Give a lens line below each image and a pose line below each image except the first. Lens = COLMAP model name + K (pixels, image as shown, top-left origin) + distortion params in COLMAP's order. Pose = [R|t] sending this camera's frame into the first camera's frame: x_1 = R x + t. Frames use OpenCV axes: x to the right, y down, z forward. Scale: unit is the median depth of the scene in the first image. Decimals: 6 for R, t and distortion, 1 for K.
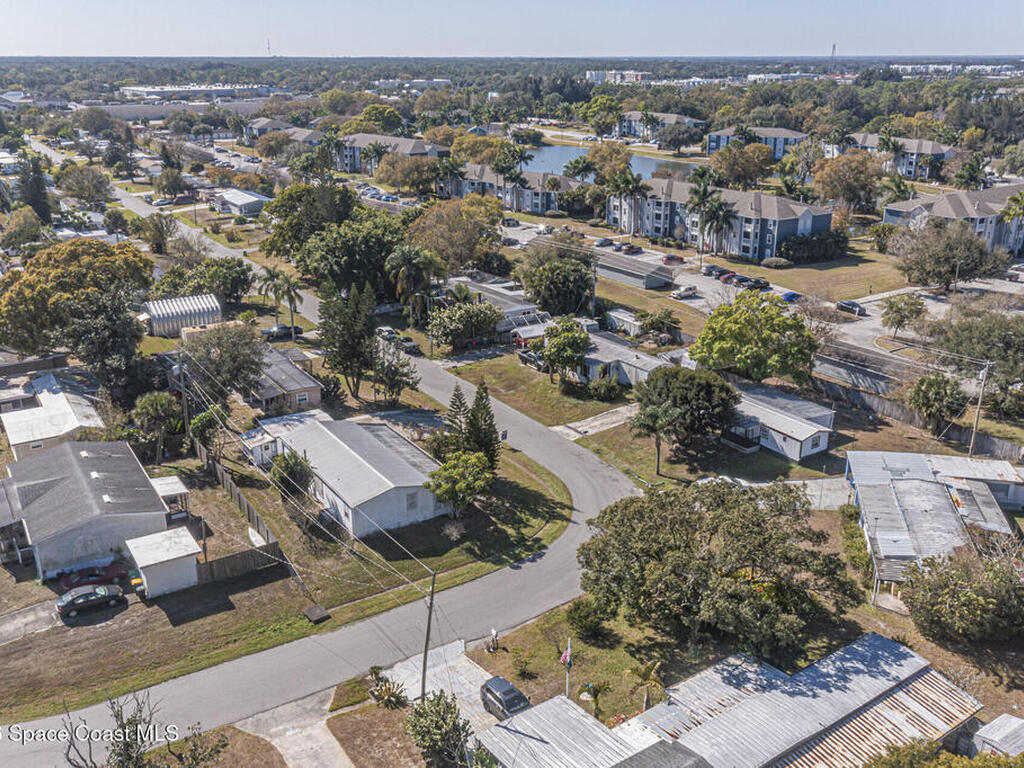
lens RADIAL K [[933.4, 0, 512.0], [0, 933.4, 384.0], [0, 0, 1]] dist [0.031290, 0.009458]
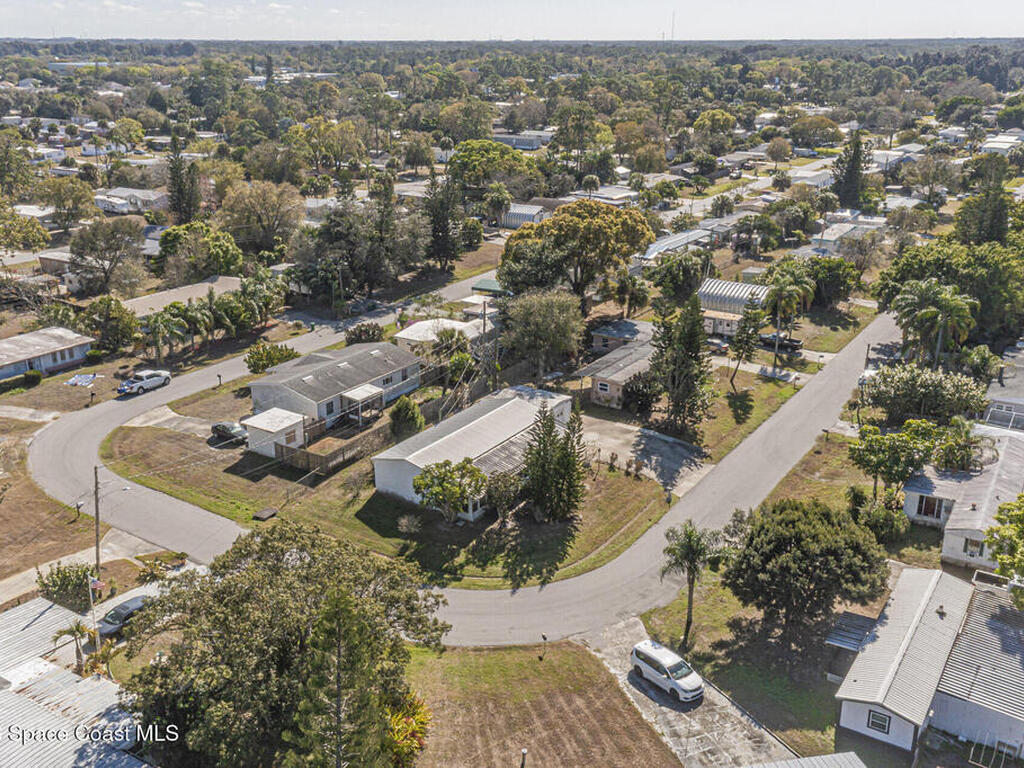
lens RADIAL K [[961.2, 0, 512.0], [0, 961.2, 384.0], [0, 0, 1]] dist [0.039808, -0.003064]
pose [[0.408359, 0.306760, -0.859733, 0.742410], [-0.304043, 0.933770, 0.188762, -0.184723], [0.860698, 0.184313, 0.474581, 0.558711]]
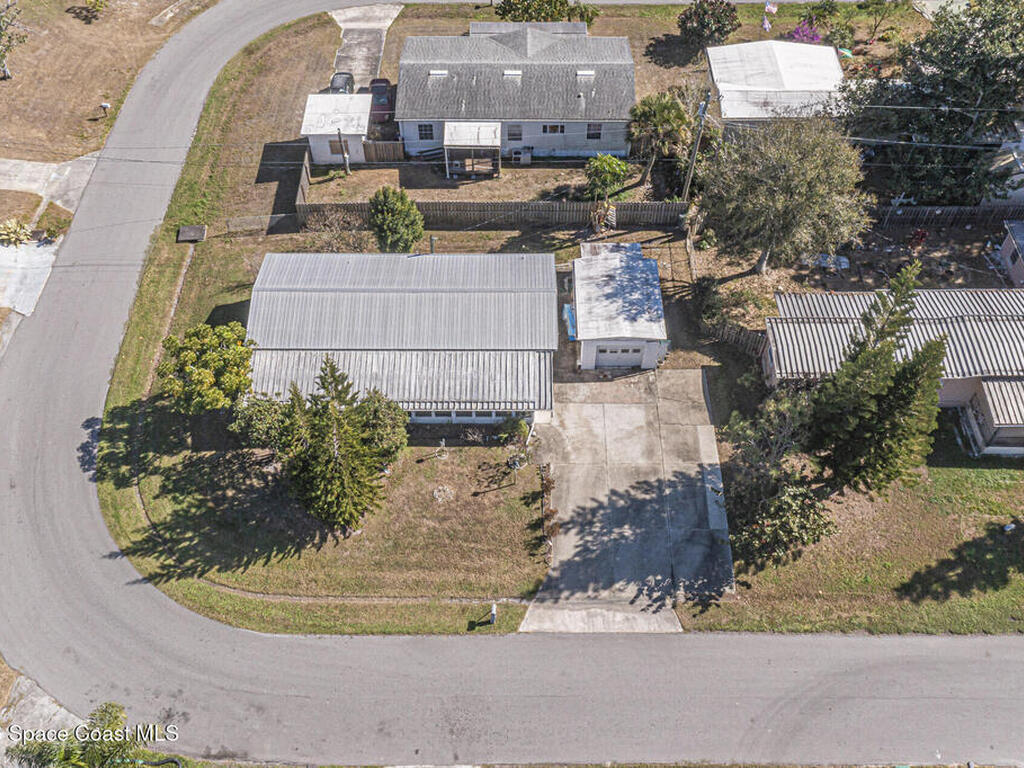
lens RADIAL K [[933.4, 0, 512.0], [0, 933.4, 384.0], [0, 0, 1]] dist [0.031290, 0.009458]
pose [[-0.542736, 0.663457, -0.515036, 0.163521], [-0.281668, 0.433924, 0.855788, -0.476815], [0.791265, 0.609536, -0.048632, 1.157822]]
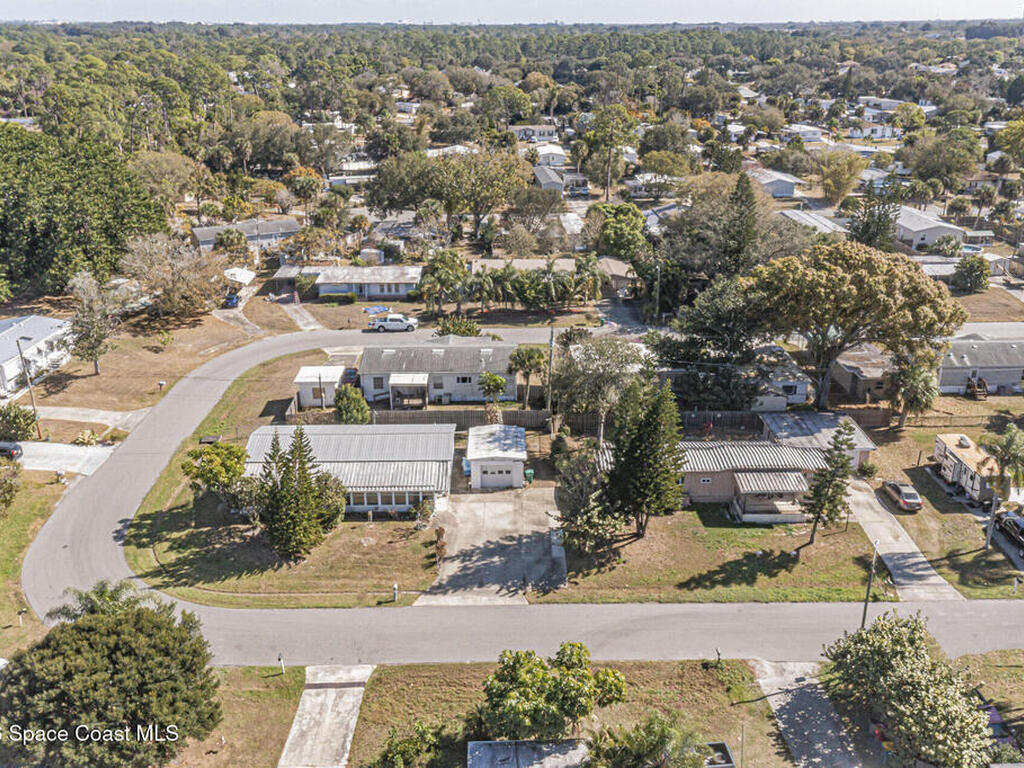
lens RADIAL K [[933.4, 0, 512.0], [0, 933.4, 384.0], [0, 0, 1]] dist [0.031290, 0.009458]
pose [[-0.528661, 0.307610, -0.791134, 0.496523], [-0.281016, 0.816043, 0.505079, -0.511568], [0.800967, 0.489337, -0.344967, 1.473671]]
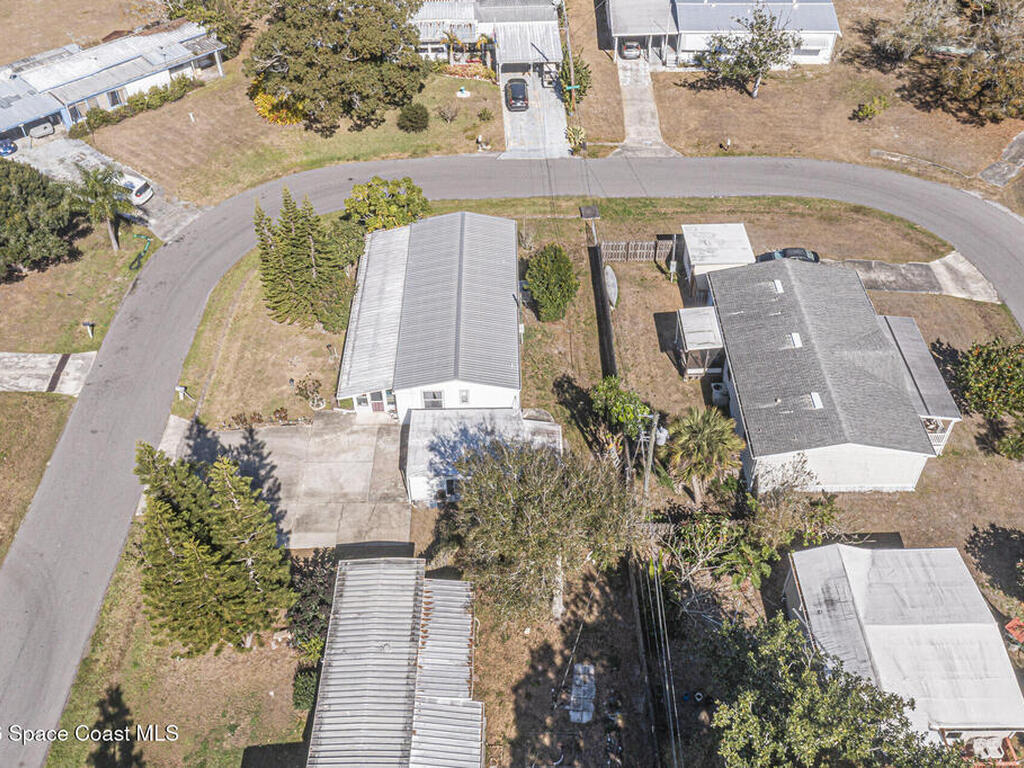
lens RADIAL K [[961.2, 0, 512.0], [0, 961.2, 384.0], [0, 0, 1]] dist [0.039808, -0.003064]
pose [[-0.846133, -0.363908, 0.389396, -0.536841], [0.188248, 0.479466, 0.857132, -0.537633], [-0.498620, 0.798551, -0.337187, 1.325371]]
